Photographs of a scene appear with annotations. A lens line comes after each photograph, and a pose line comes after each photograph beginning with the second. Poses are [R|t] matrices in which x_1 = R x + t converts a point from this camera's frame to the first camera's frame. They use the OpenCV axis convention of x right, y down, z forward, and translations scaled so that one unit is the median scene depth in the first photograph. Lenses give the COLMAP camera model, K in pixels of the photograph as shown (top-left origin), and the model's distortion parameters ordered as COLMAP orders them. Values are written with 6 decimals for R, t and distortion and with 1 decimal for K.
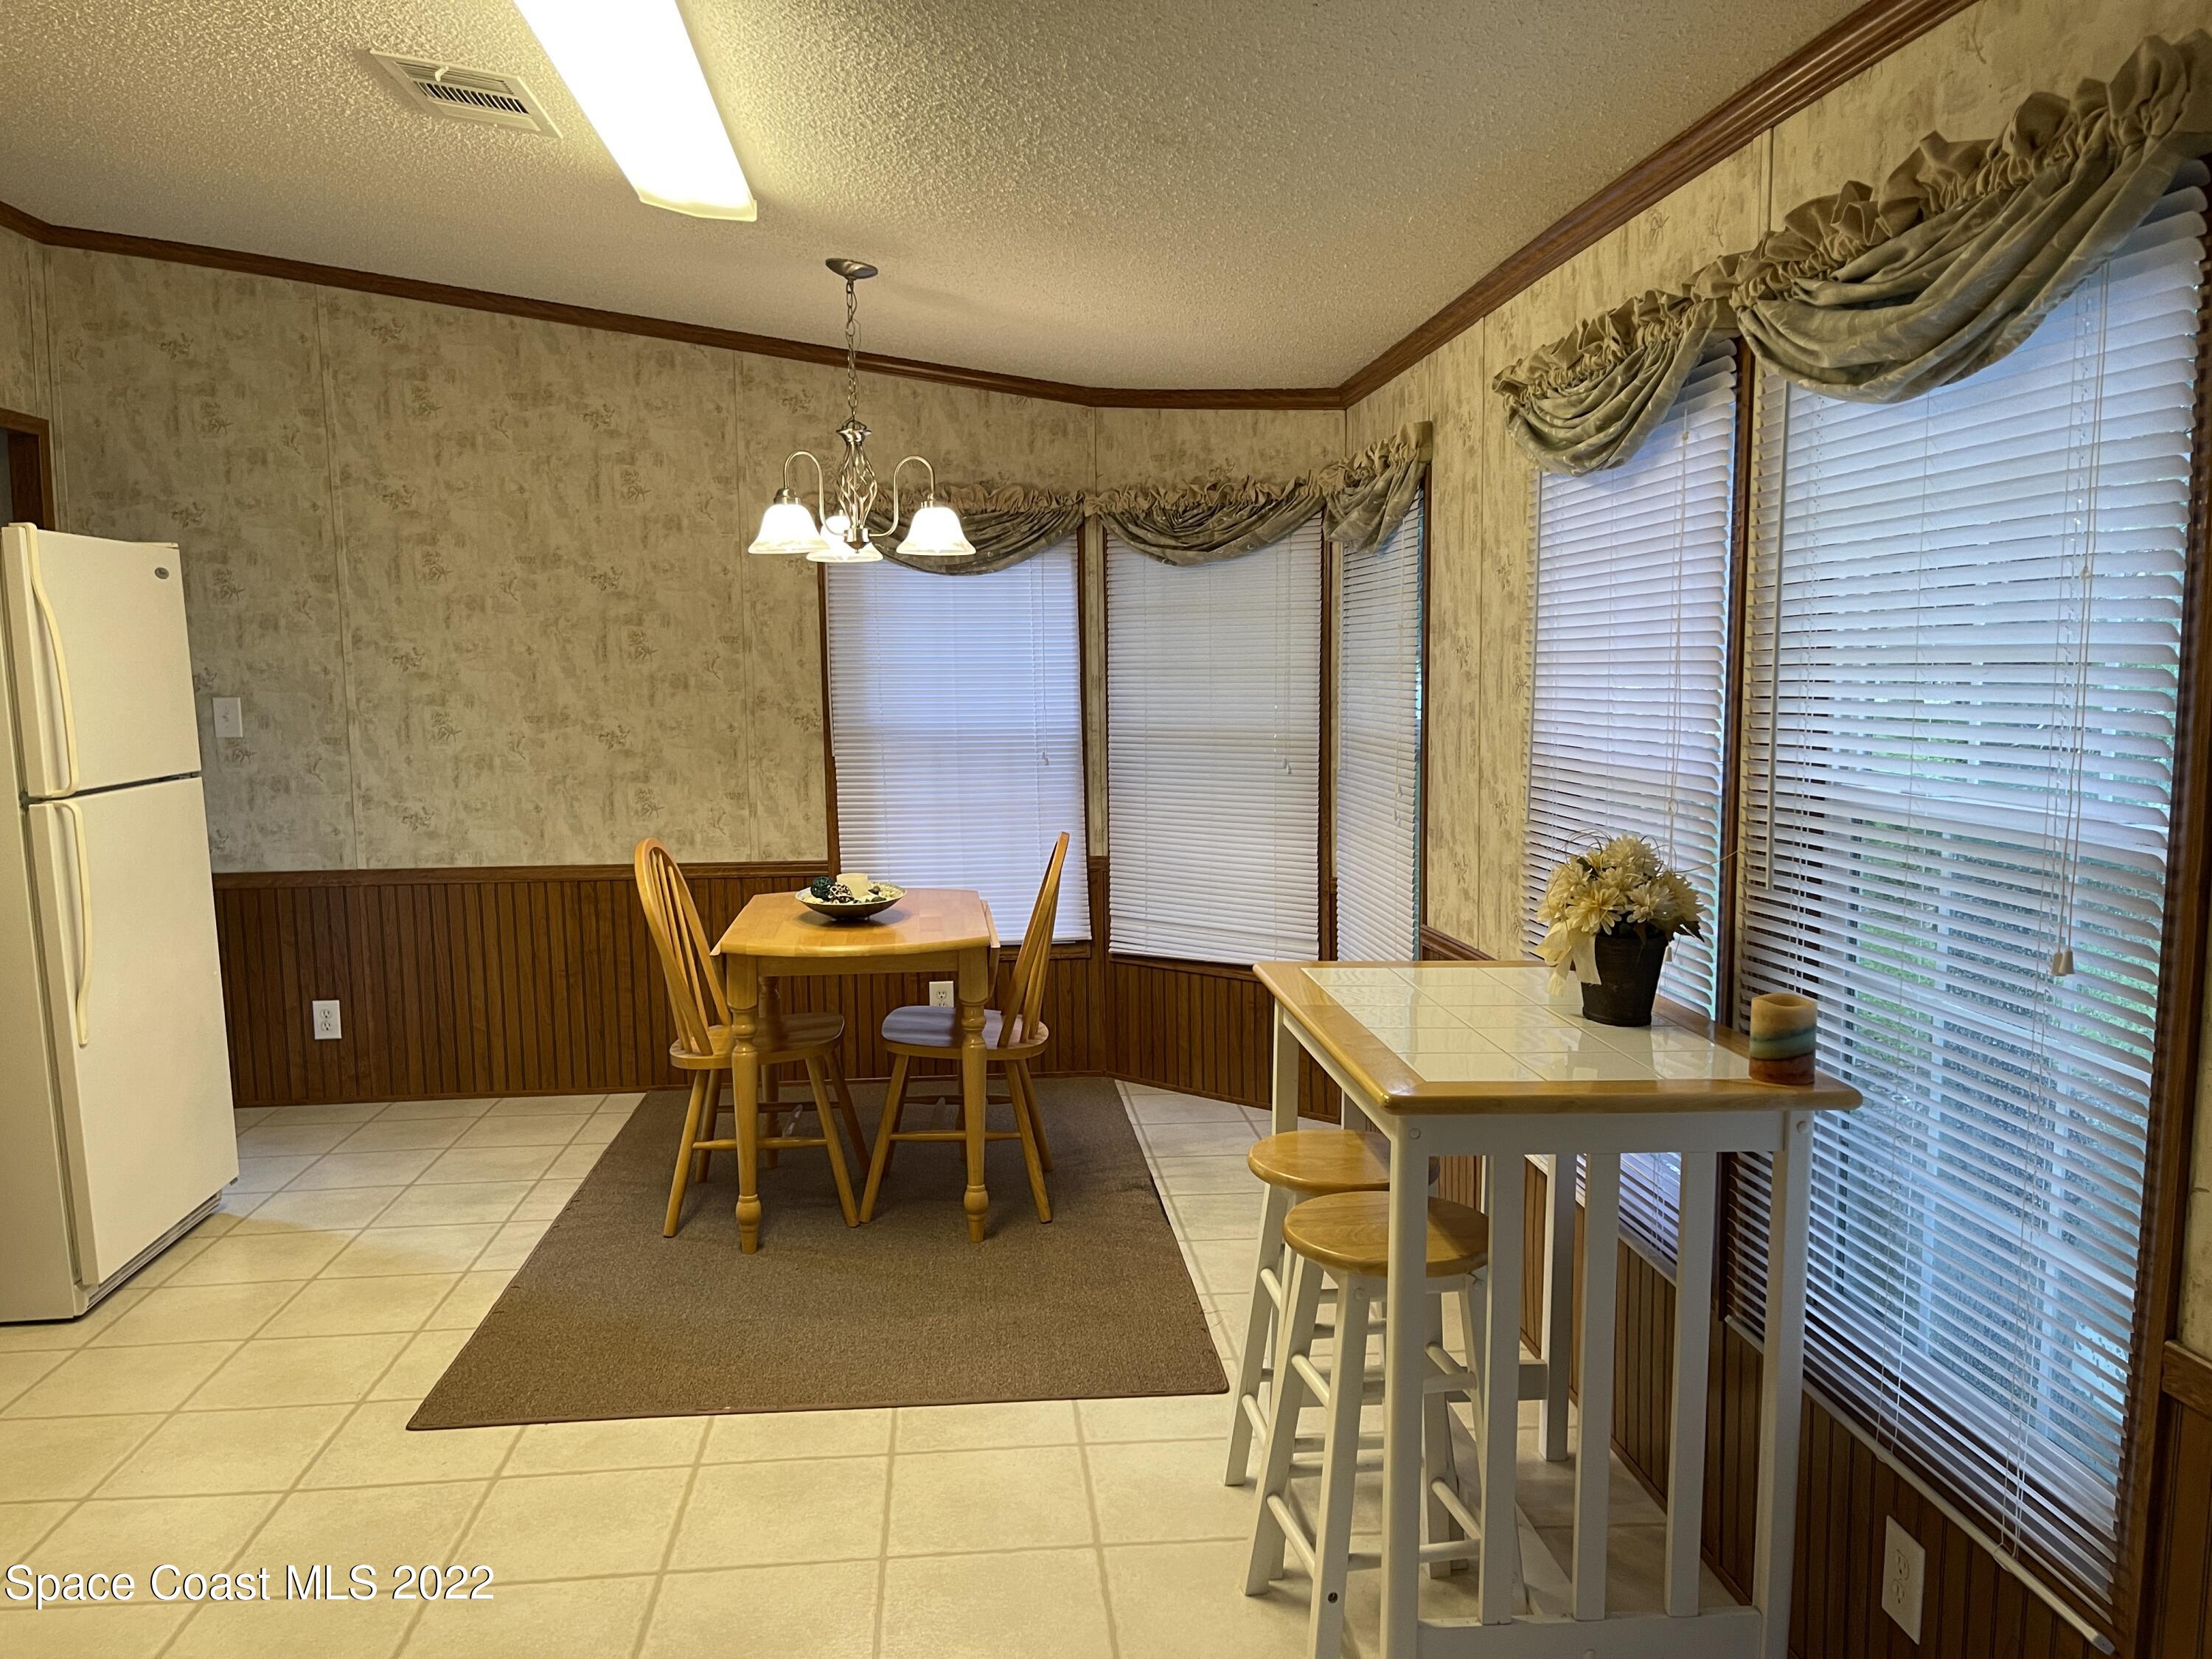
lens RADIAL K [[1673.9, 0, 1120.2], [0, 1673.9, 845.0], [0, 0, 1]] dist [0.079666, -0.099935]
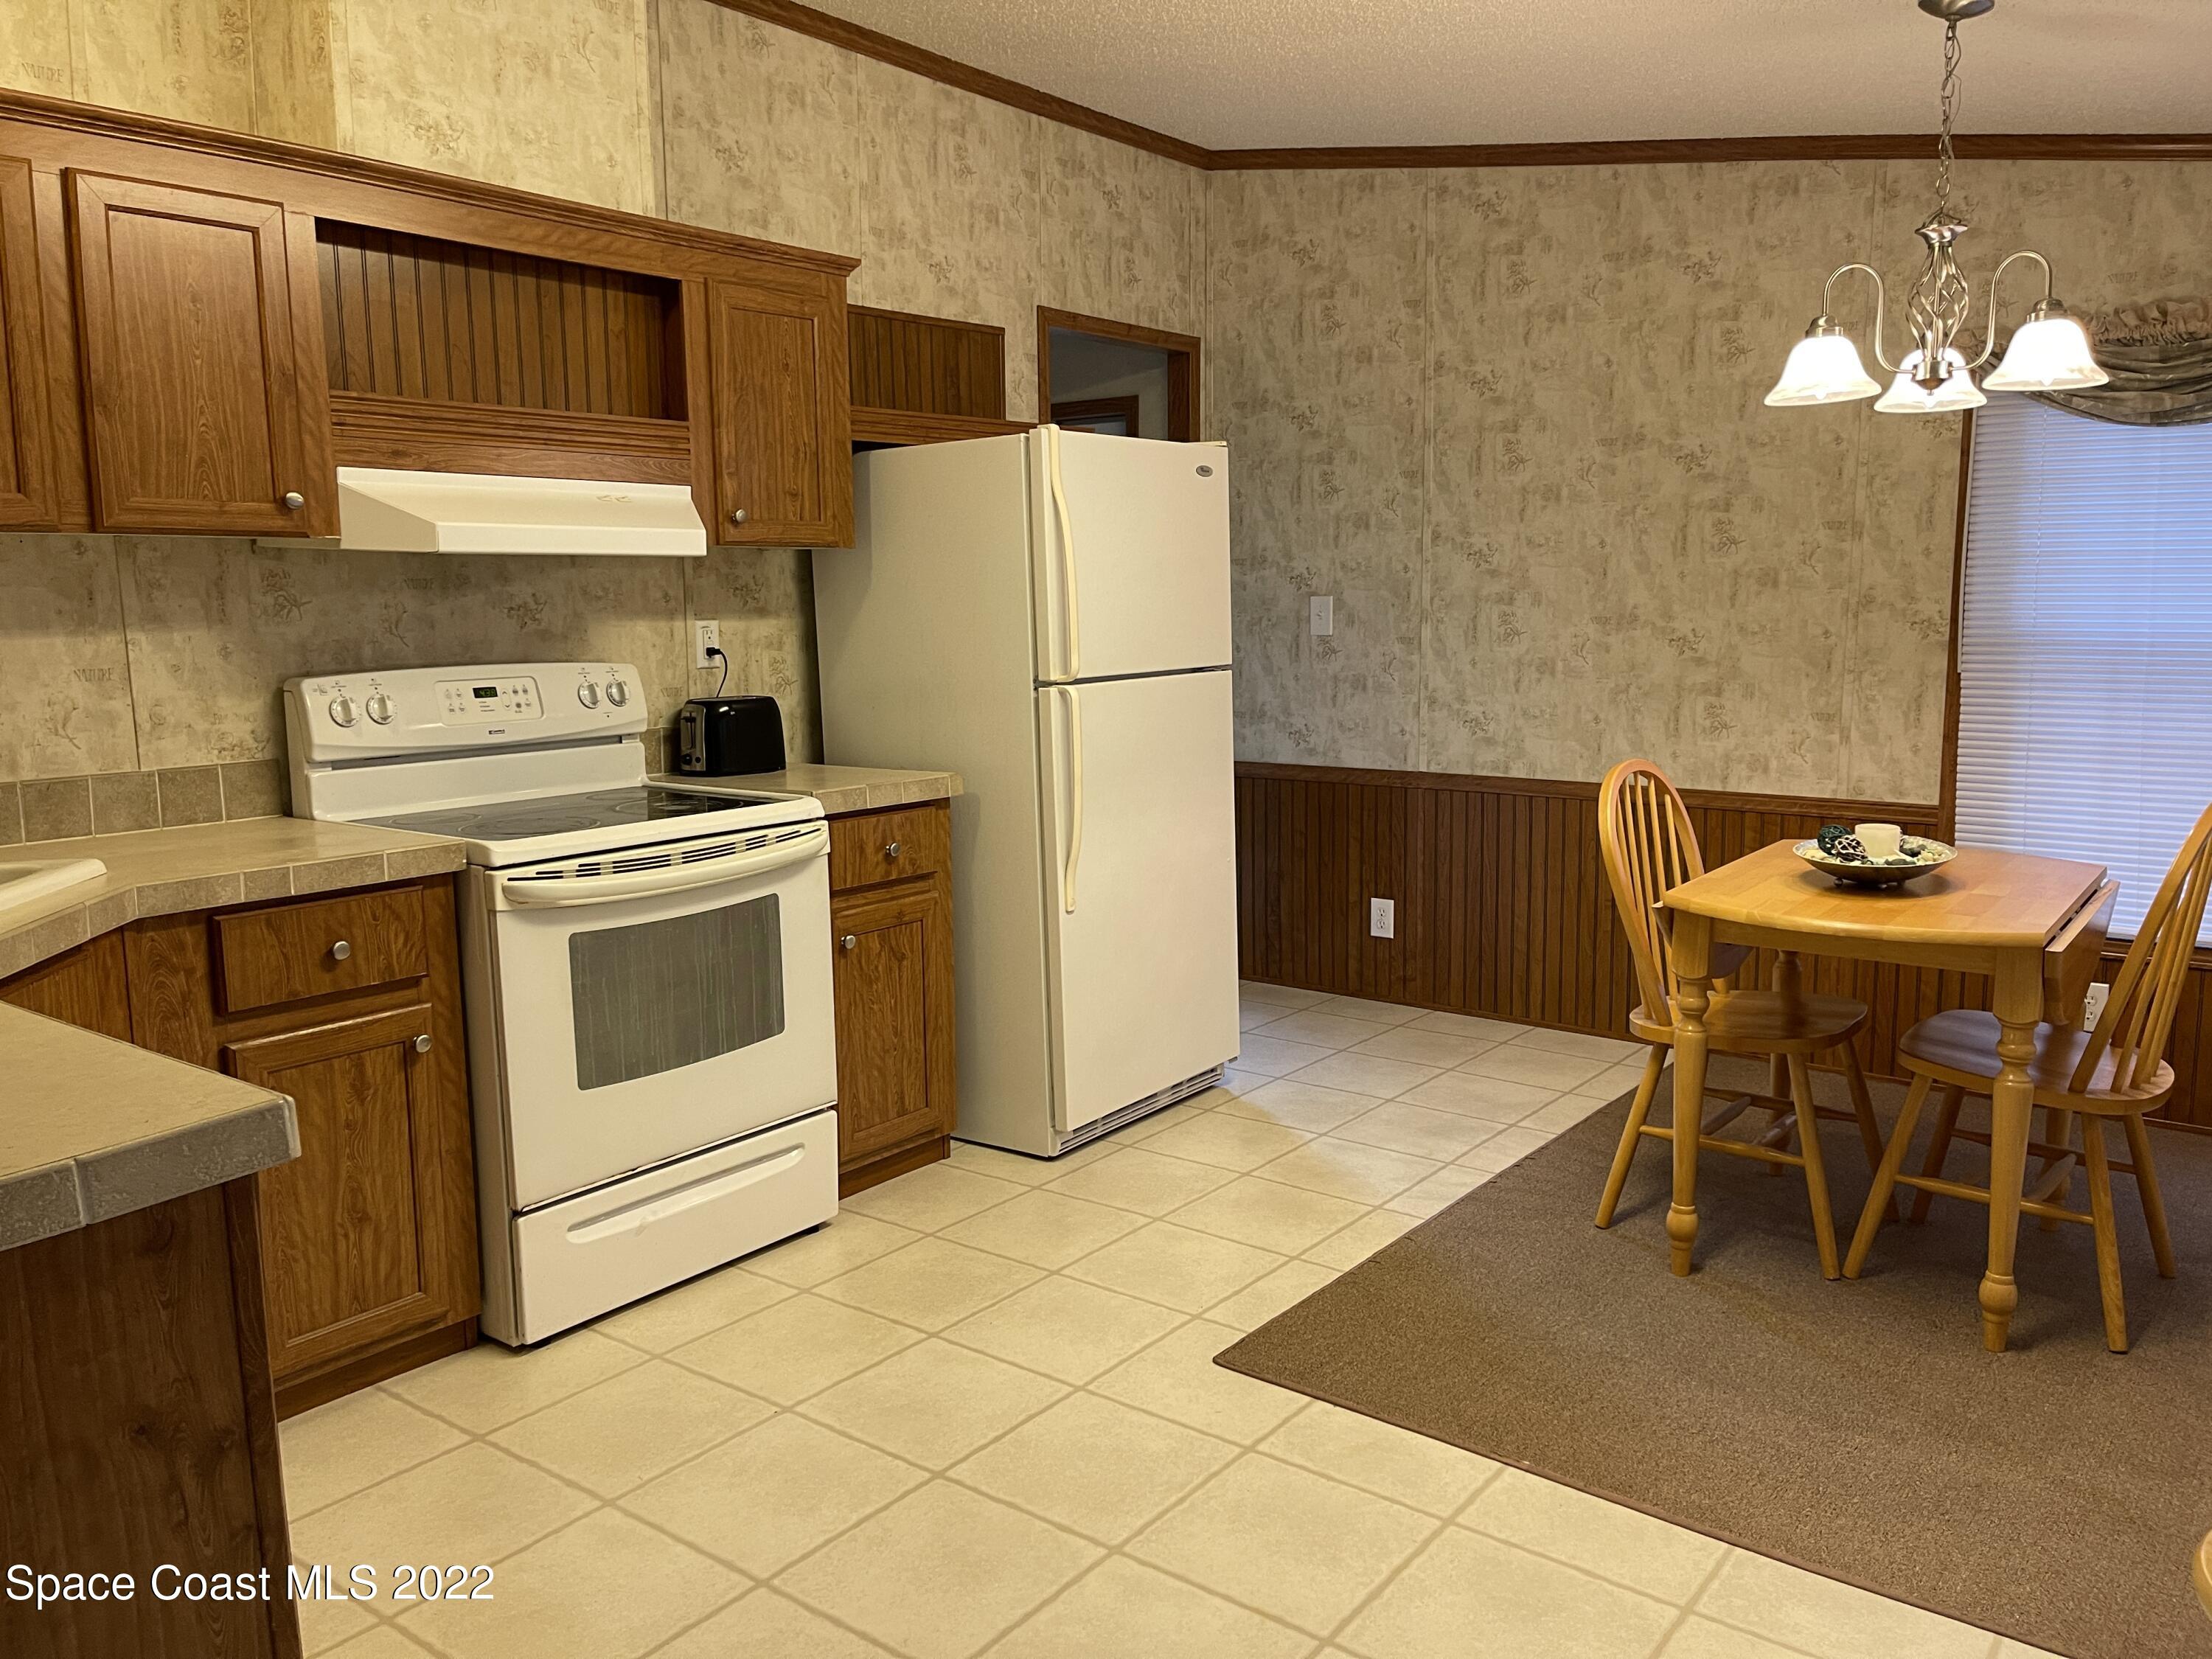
lens RADIAL K [[1673.9, 0, 1101.8], [0, 1673.9, 828.6], [0, 0, 1]] dist [0.079666, -0.099935]
pose [[0.724079, 0.100277, -0.682389, 0.092049], [-0.071936, 0.994958, 0.069879, -0.007975], [0.685955, -0.001509, 0.727642, 0.170348]]
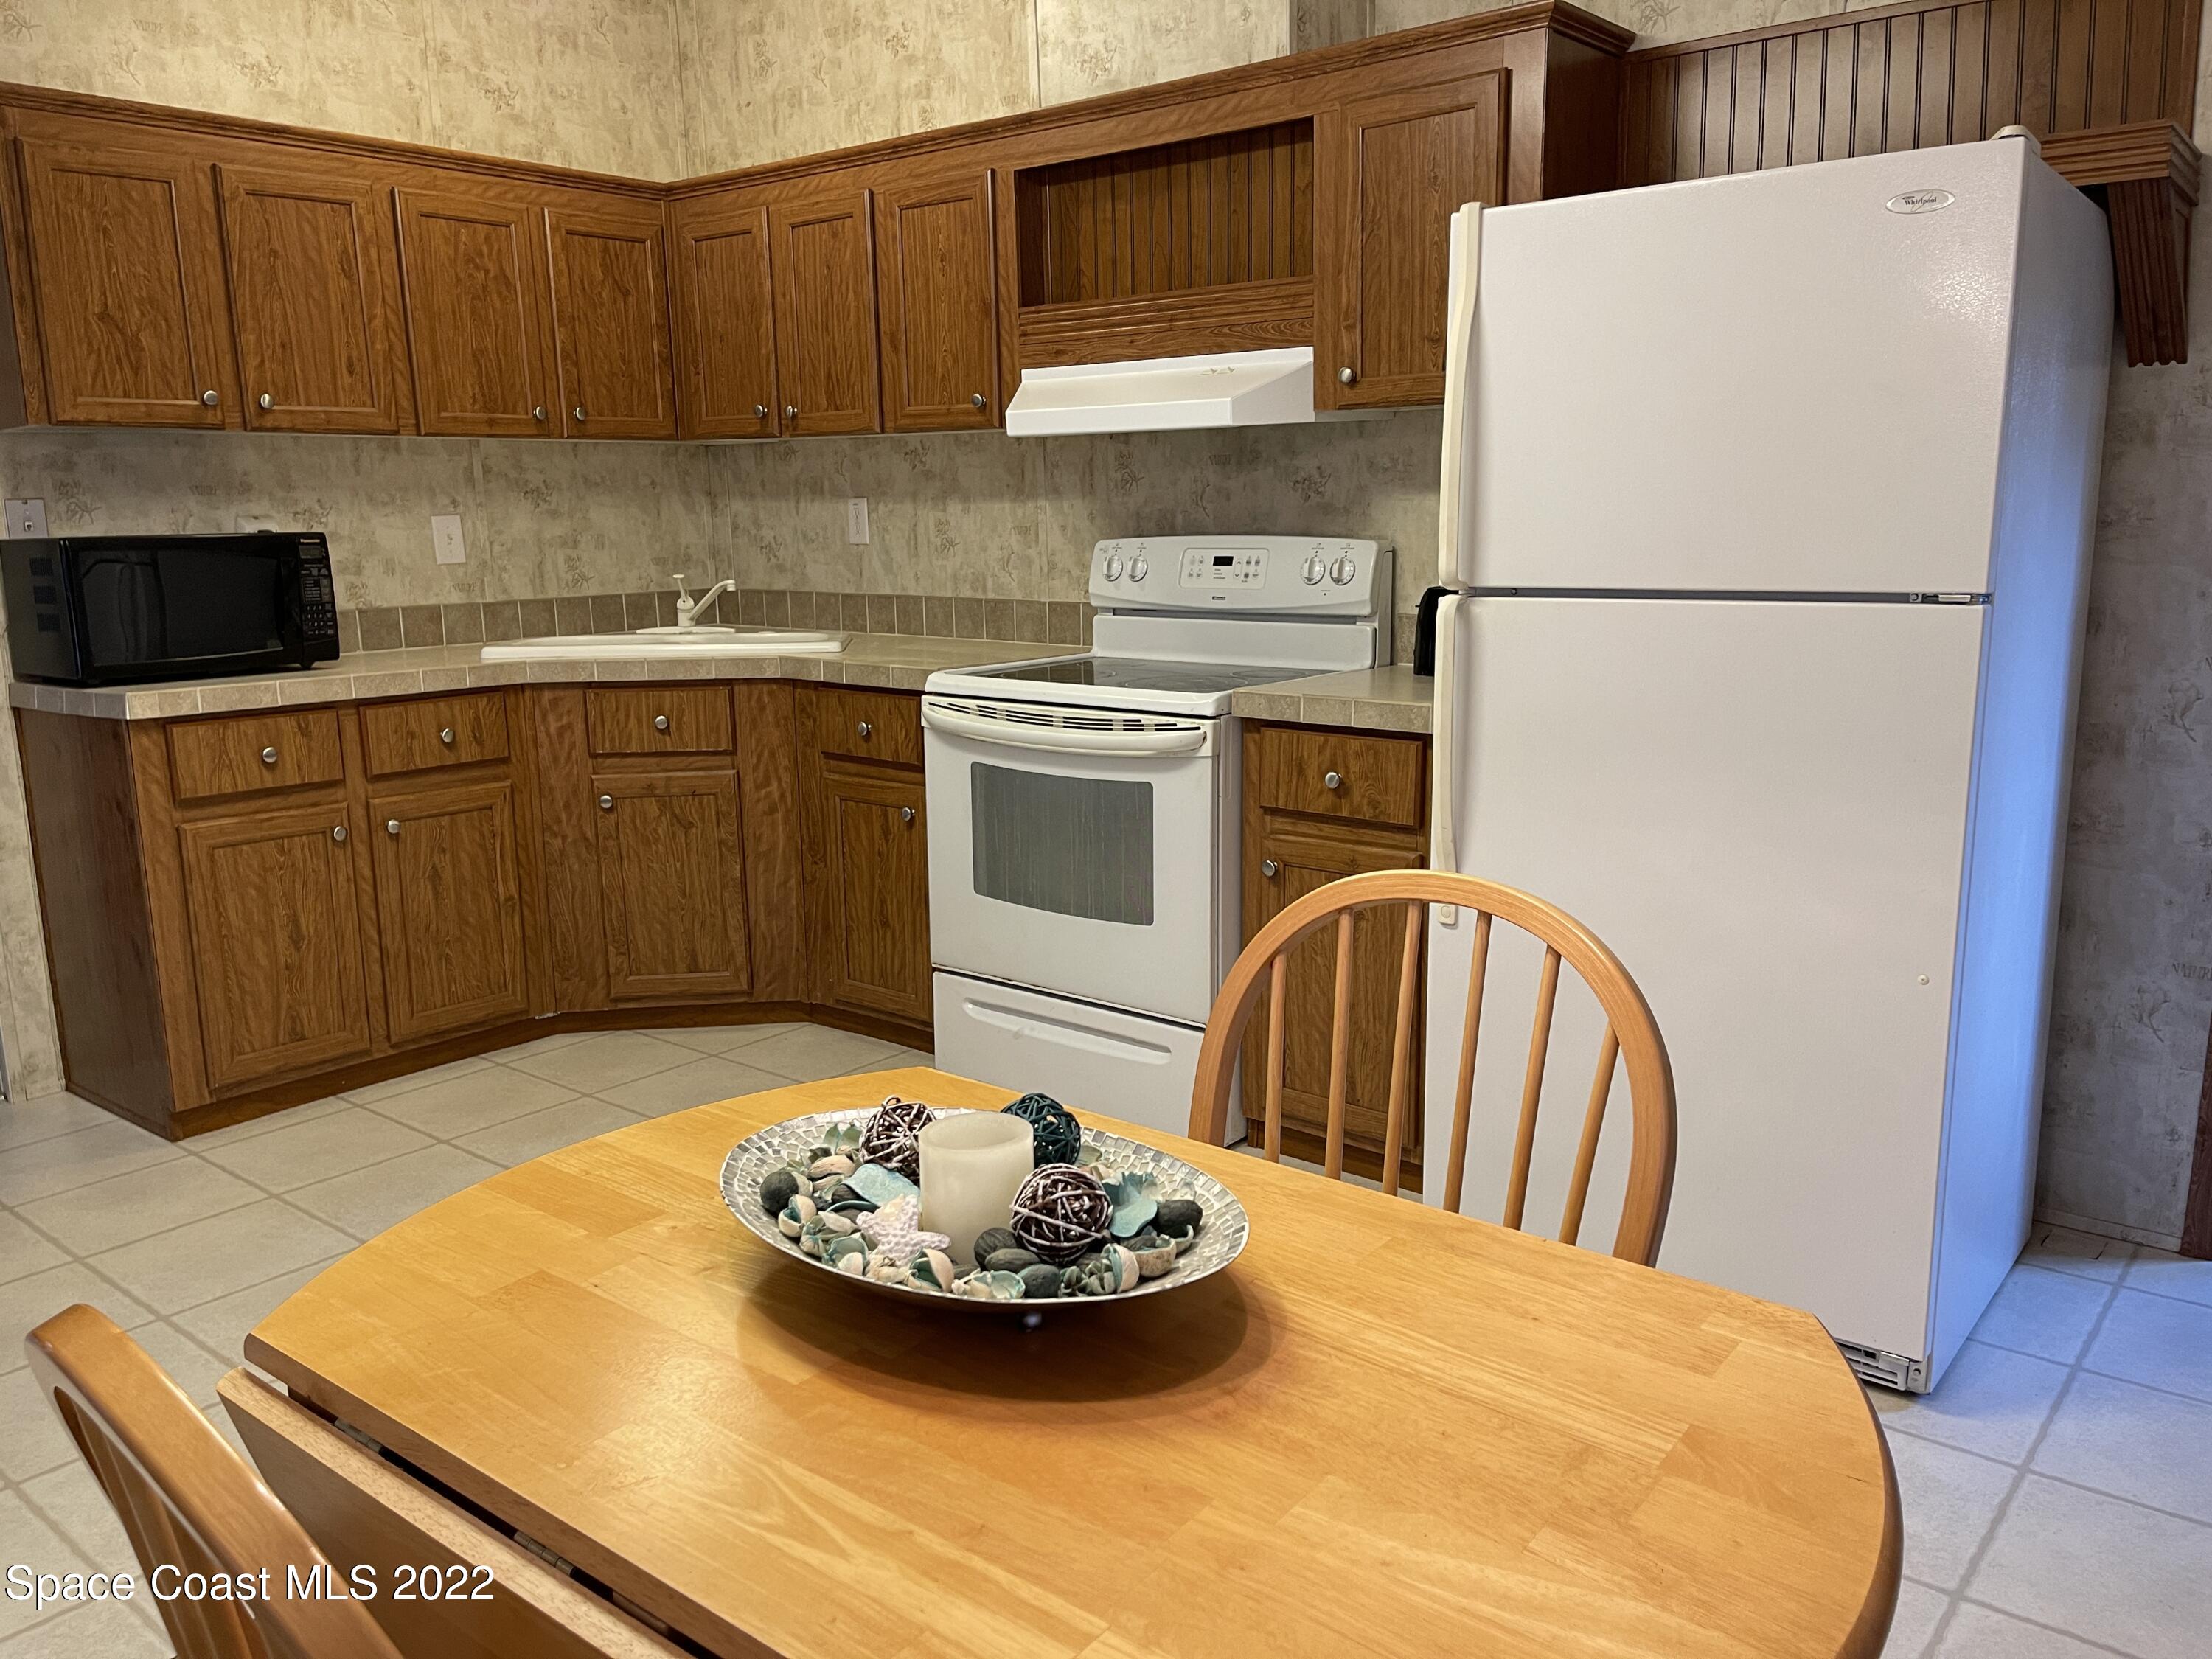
lens RADIAL K [[1673.9, 0, 1102.4], [0, 1673.9, 827.1], [0, 0, 1]] dist [0.079666, -0.099935]
pose [[-0.710102, 0.158828, -0.685951, 0.002901], [-0.052655, 0.959519, 0.276680, -0.086904], [0.702127, 0.232589, -0.672993, 0.990848]]
